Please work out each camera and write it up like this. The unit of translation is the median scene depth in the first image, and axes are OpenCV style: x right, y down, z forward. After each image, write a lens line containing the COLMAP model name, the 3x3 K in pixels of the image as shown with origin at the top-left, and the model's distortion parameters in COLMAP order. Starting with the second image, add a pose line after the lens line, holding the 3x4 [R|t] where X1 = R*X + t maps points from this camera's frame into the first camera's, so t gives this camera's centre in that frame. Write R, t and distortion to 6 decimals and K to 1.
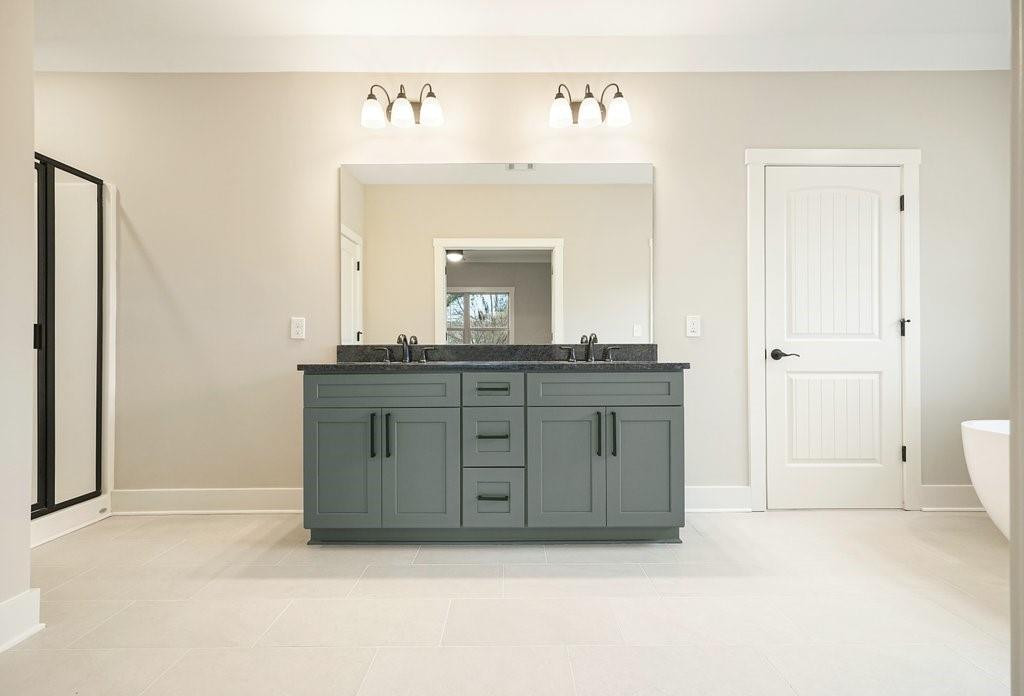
lens RADIAL K [[472.8, 0, 510.7], [0, 472.8, 345.1], [0, 0, 1]] dist [0.000099, 0.000282]
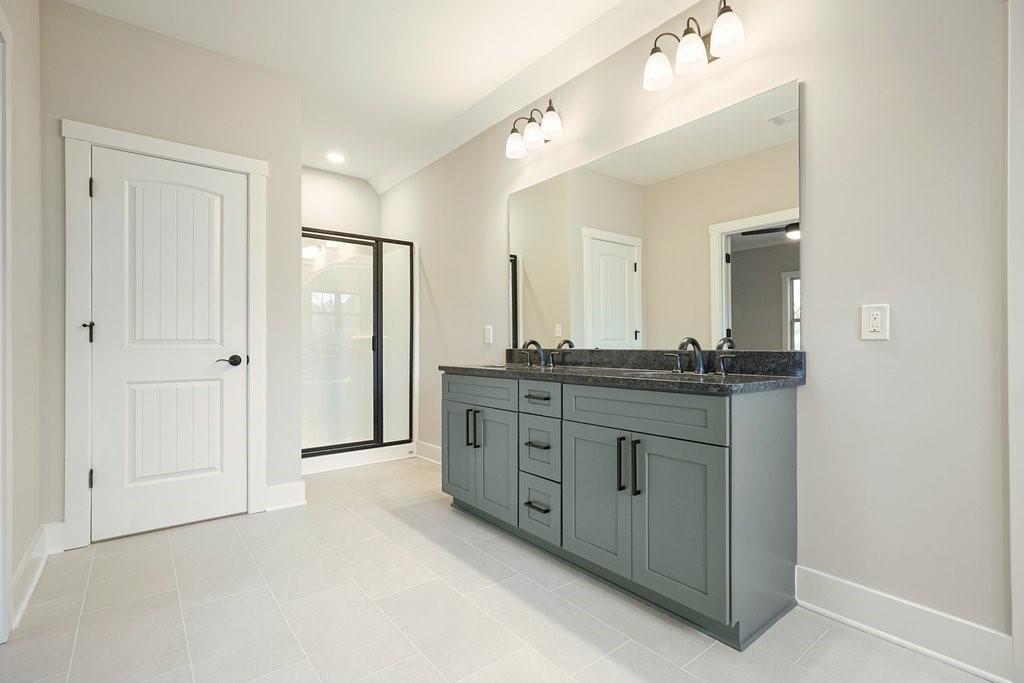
lens RADIAL K [[464.0, 0, 517.1], [0, 464.0, 340.9], [0, 0, 1]] dist [-0.000911, 0.000554]
pose [[0.643971, -0.005171, -0.765032, 0.675979], [0.013103, 0.999905, 0.004271, -0.030626], [0.764937, -0.012775, 0.643978, 0.340953]]
